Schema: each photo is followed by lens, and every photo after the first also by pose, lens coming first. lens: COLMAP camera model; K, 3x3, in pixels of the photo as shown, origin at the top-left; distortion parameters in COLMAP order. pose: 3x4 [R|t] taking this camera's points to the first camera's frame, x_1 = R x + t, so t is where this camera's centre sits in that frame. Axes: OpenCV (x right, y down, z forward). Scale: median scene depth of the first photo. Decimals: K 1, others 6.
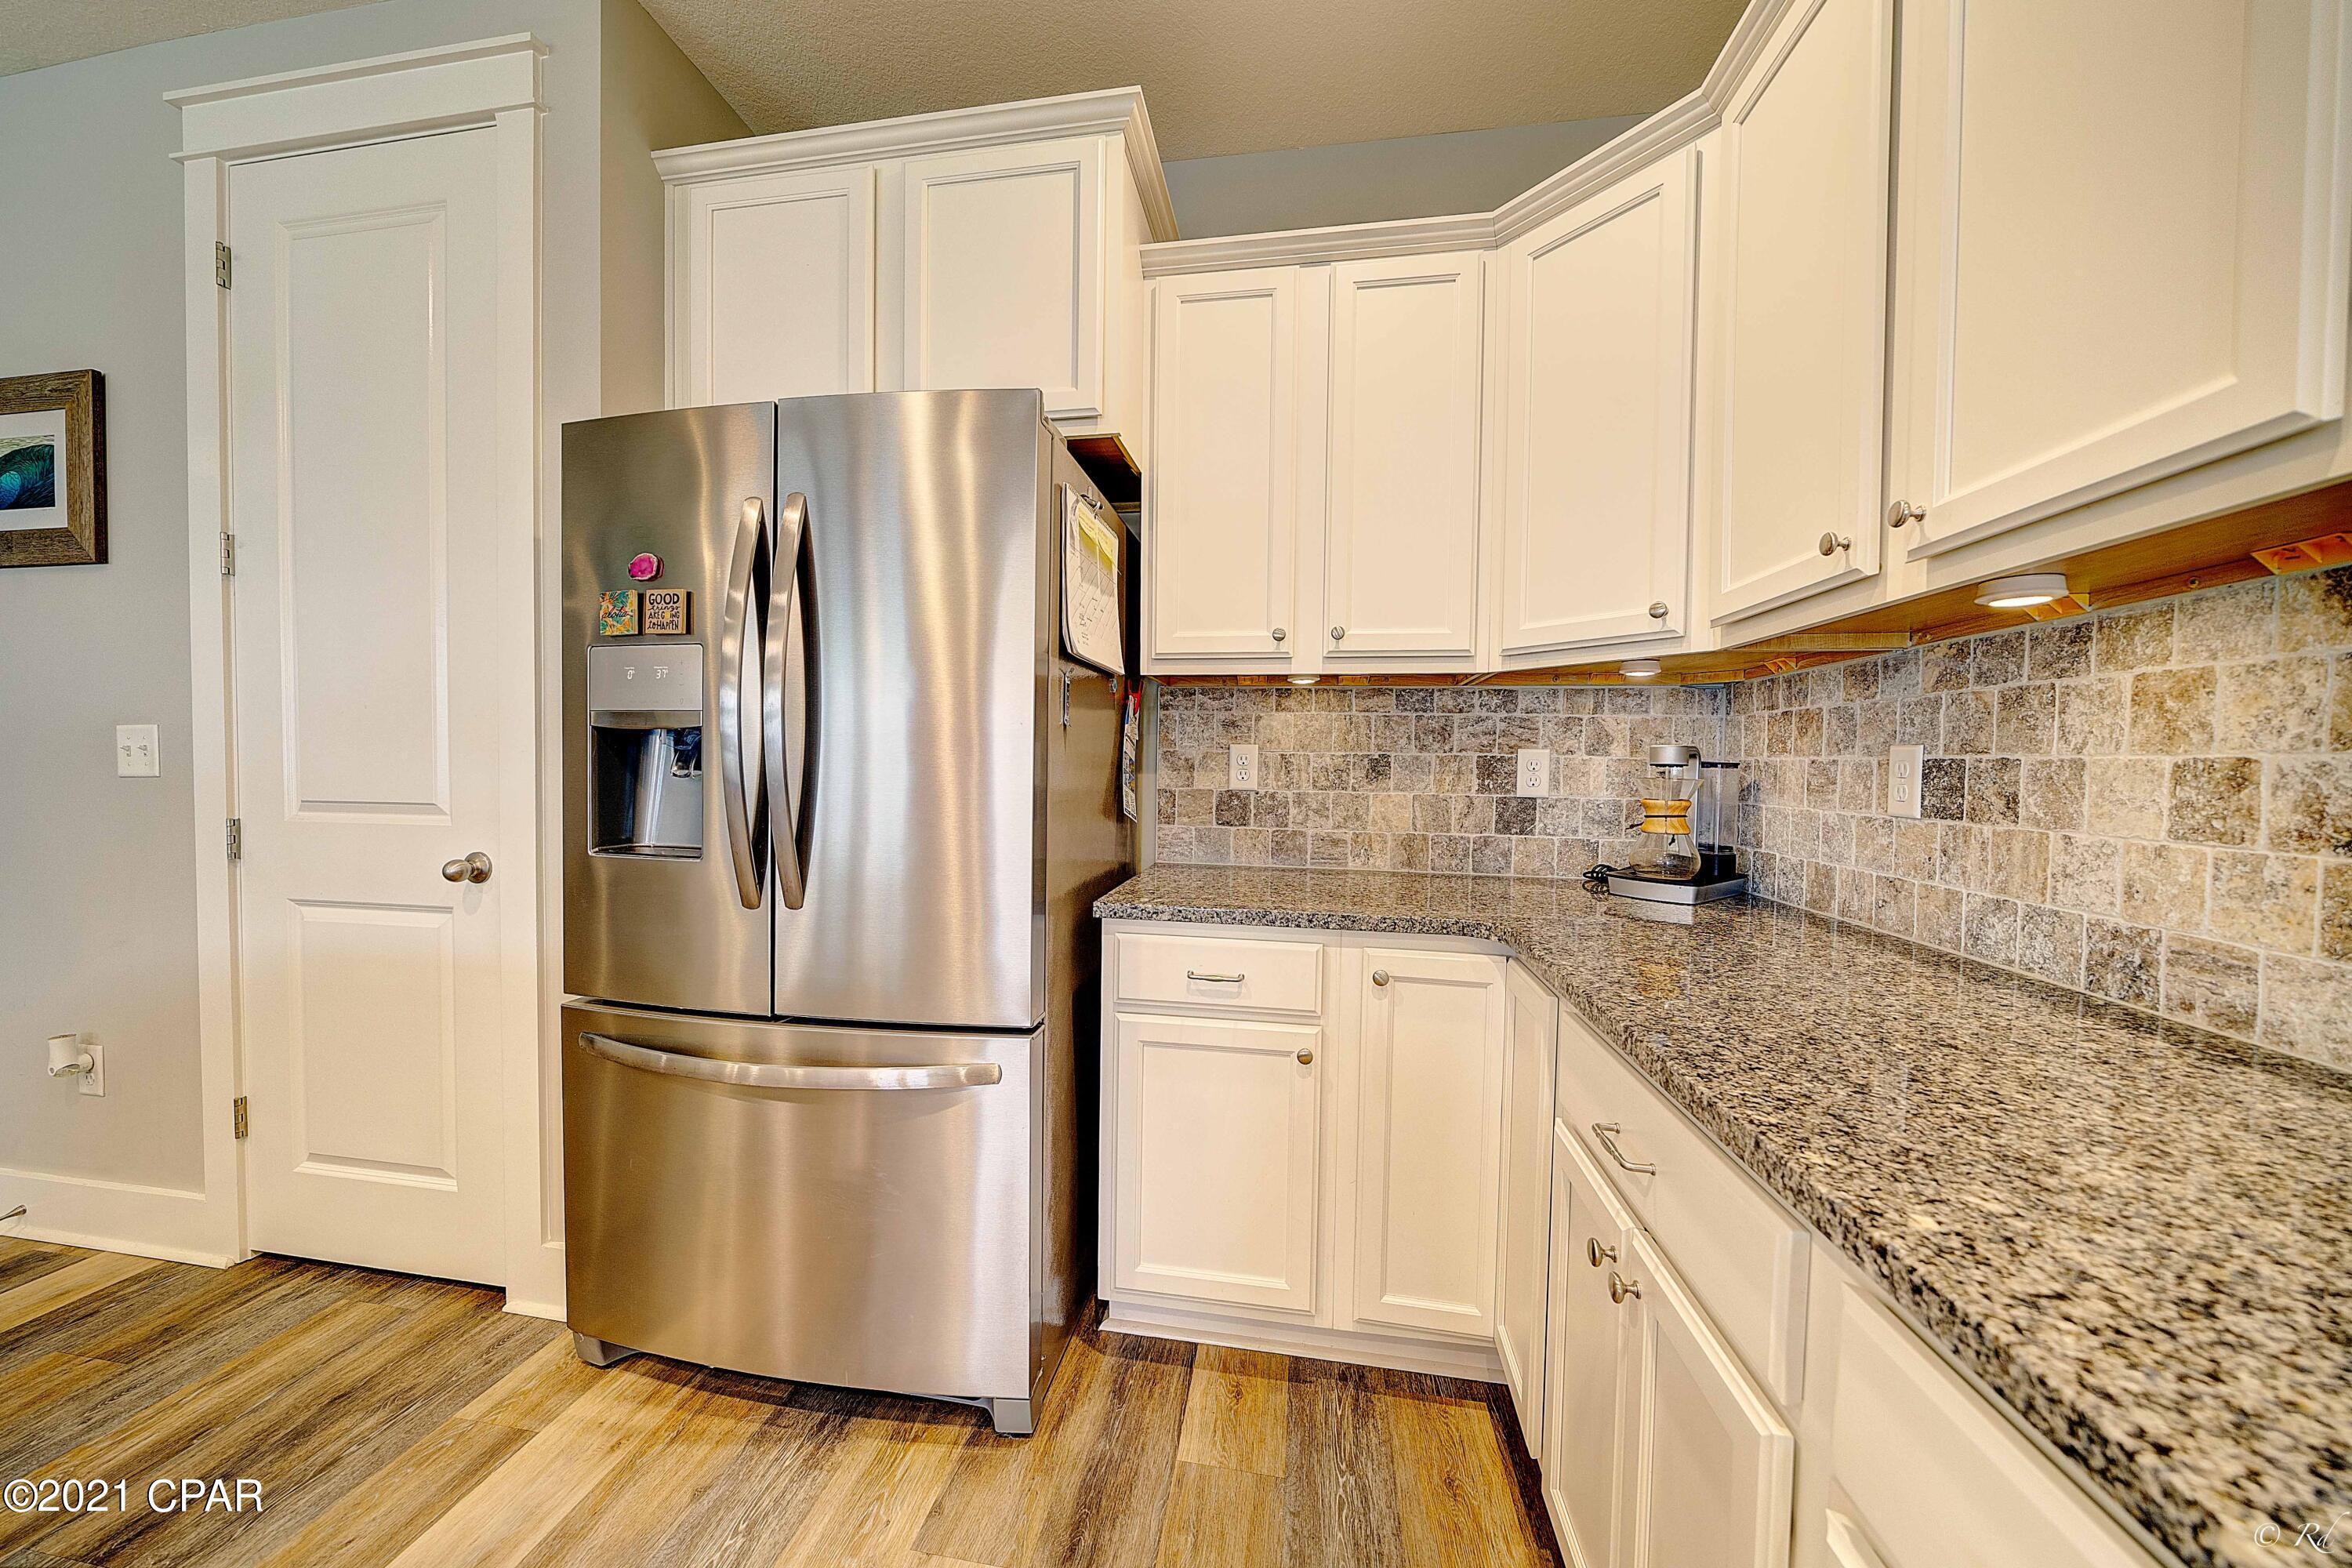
lens RADIAL K [[822.1, 0, 1176.0], [0, 822.1, 784.0], [0, 0, 1]] dist [-0.011339, -0.000160]
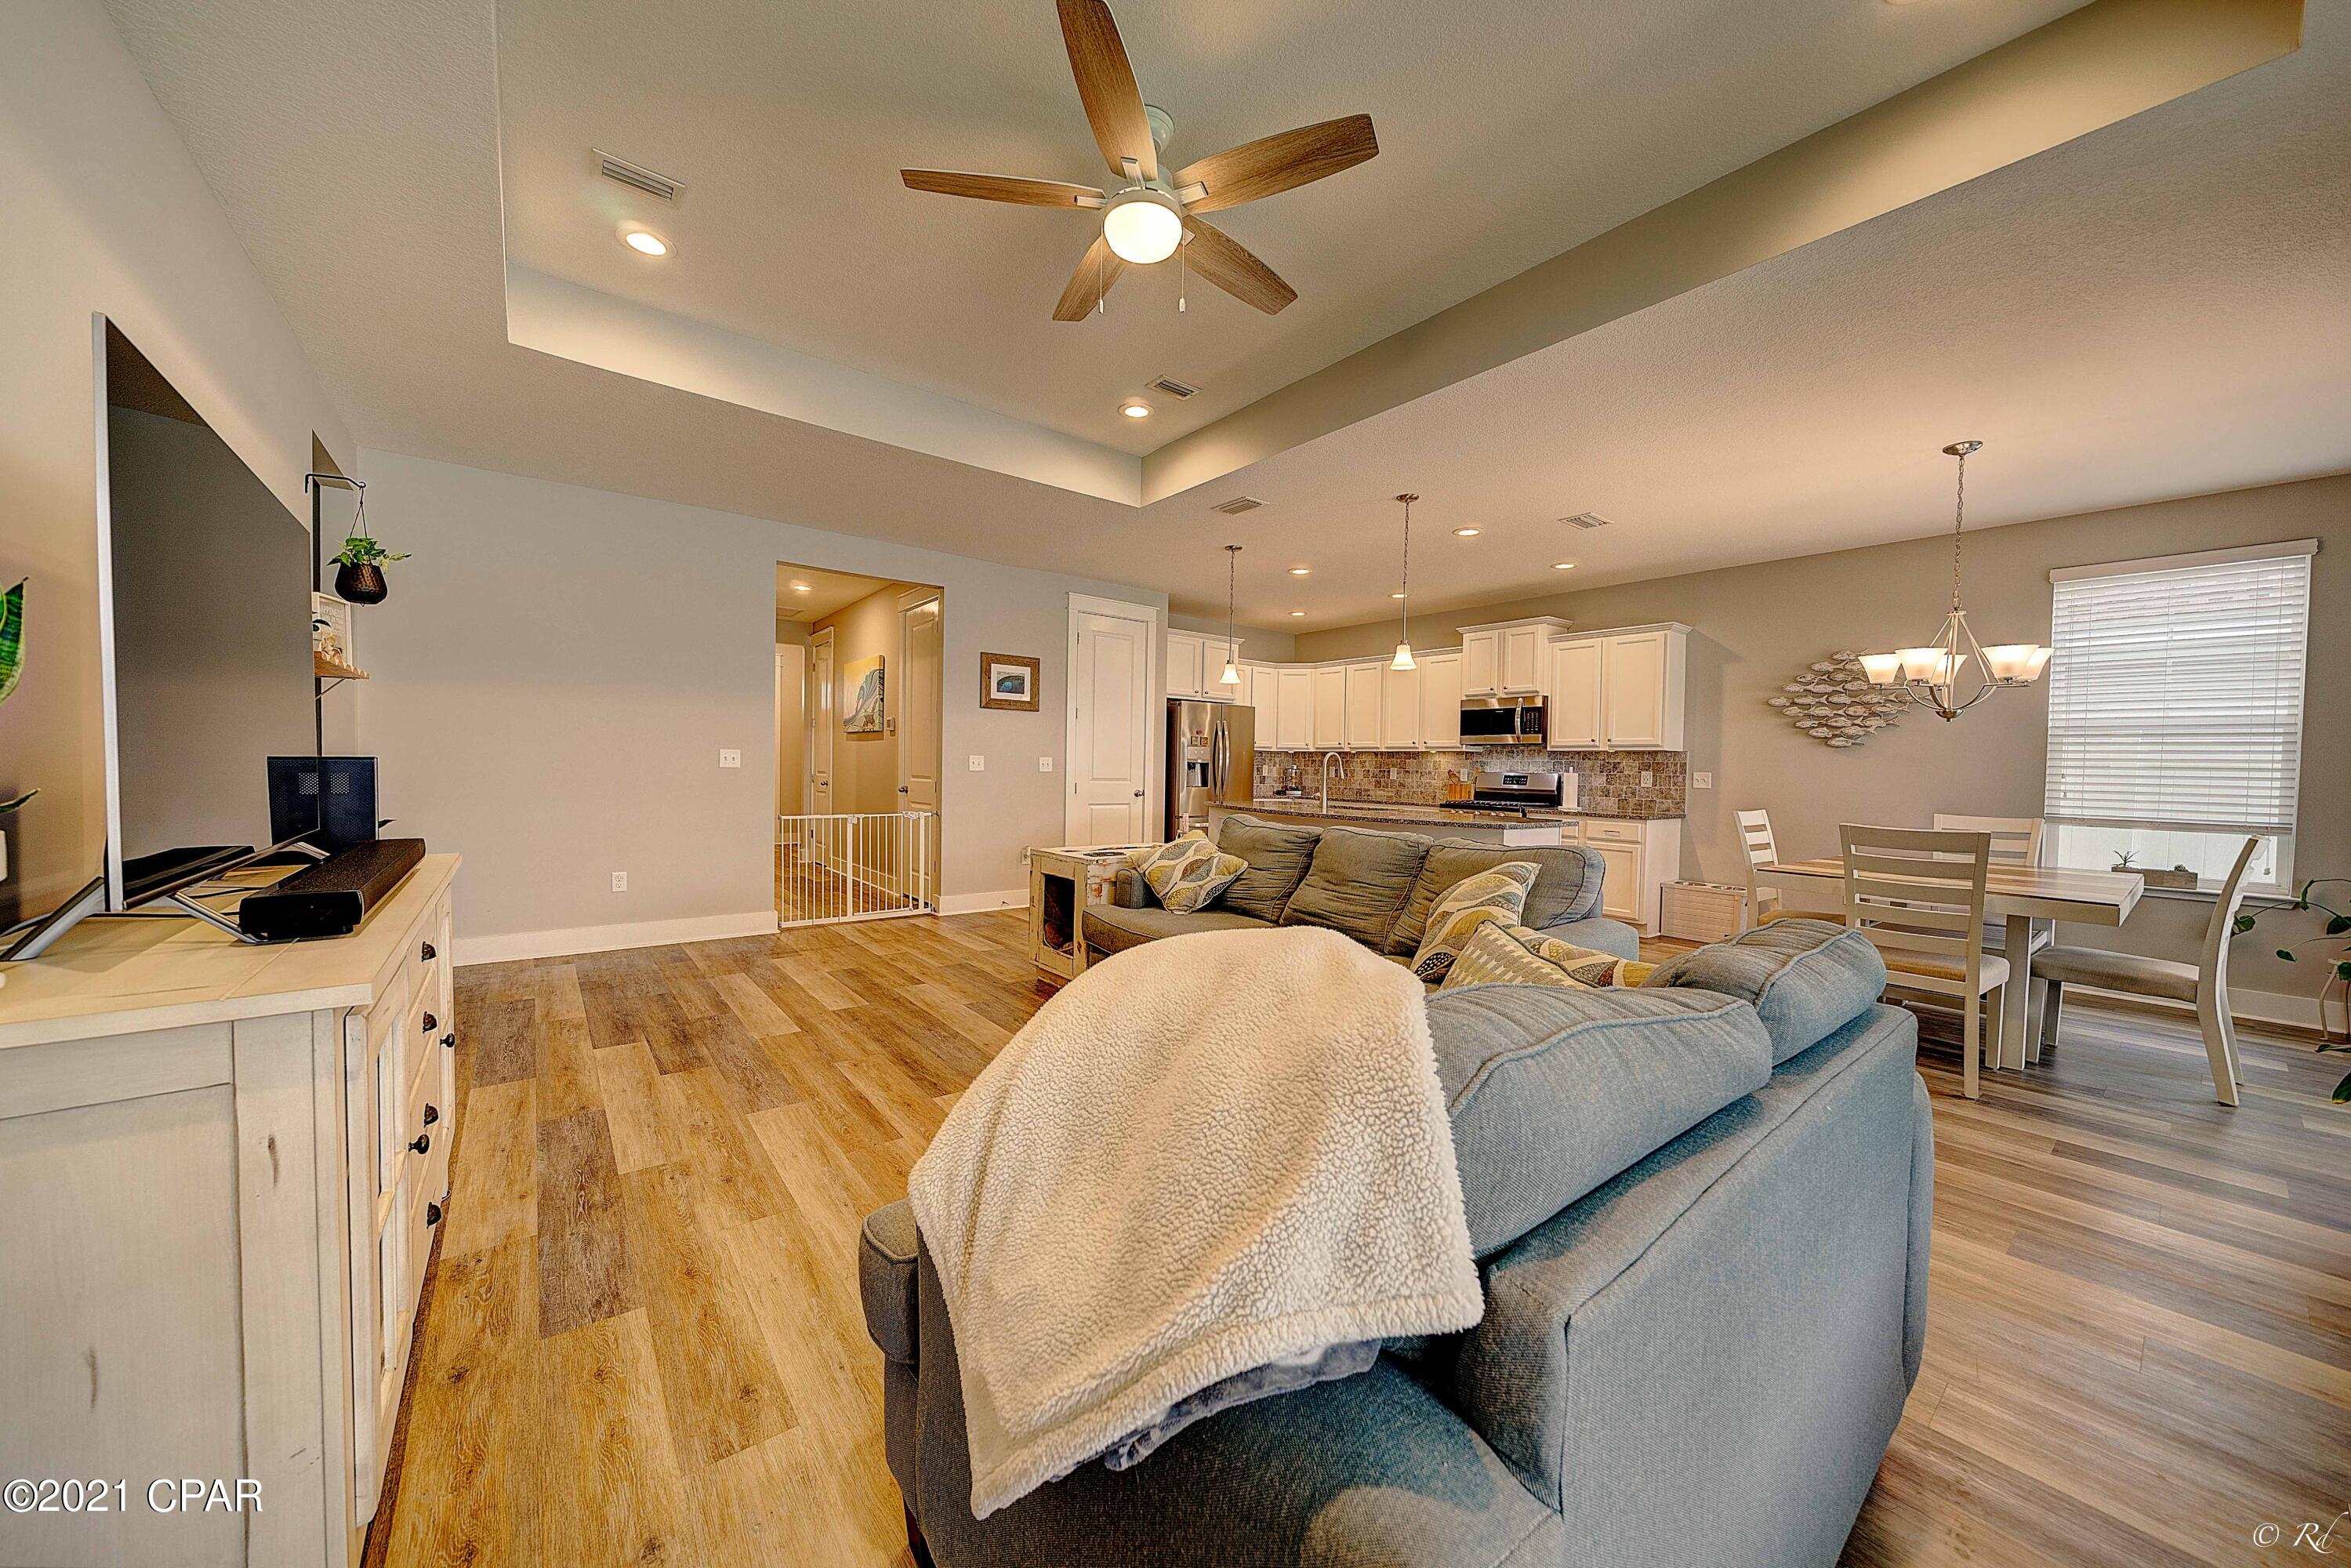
lens RADIAL K [[821.8, 0, 1175.5], [0, 821.8, 784.0], [0, 0, 1]] dist [-0.011339, -0.000160]
pose [[0.673481, -0.011954, 0.739108, -3.677580], [0.009025, 0.999928, 0.007949, 0.021249], [-0.739150, 0.001317, 0.673540, -1.925282]]
